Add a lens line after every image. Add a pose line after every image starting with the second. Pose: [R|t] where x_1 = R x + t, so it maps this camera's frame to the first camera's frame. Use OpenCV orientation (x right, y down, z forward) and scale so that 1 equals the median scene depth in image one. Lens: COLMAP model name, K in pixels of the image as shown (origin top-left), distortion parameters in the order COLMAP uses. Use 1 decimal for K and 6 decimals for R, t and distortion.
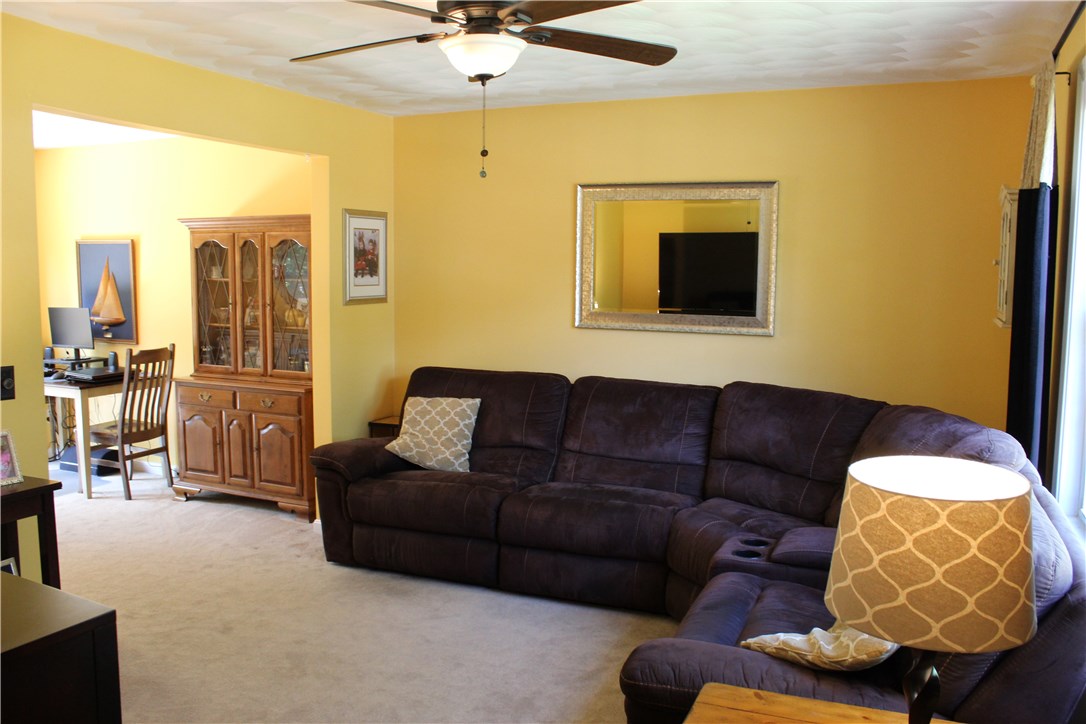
lens RADIAL K [[906.6, 0, 543.0], [0, 906.6, 362.0], [0, 0, 1]] dist [-0.166112, 0.147473]
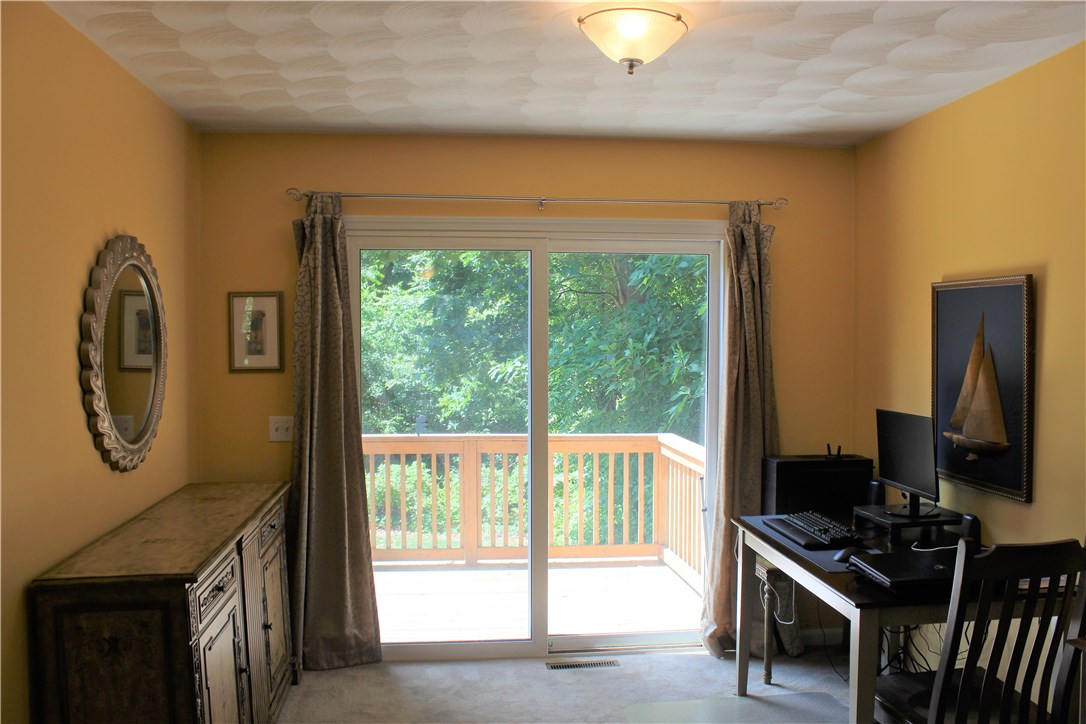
lens RADIAL K [[906.6, 0, 543.0], [0, 906.6, 362.0], [0, 0, 1]] dist [-0.166112, 0.147473]
pose [[0.503959, 0.012911, -0.863631, -0.198862], [-0.069138, 0.997283, -0.025435, -0.063705], [0.860956, 0.072528, 0.503483, 0.547476]]
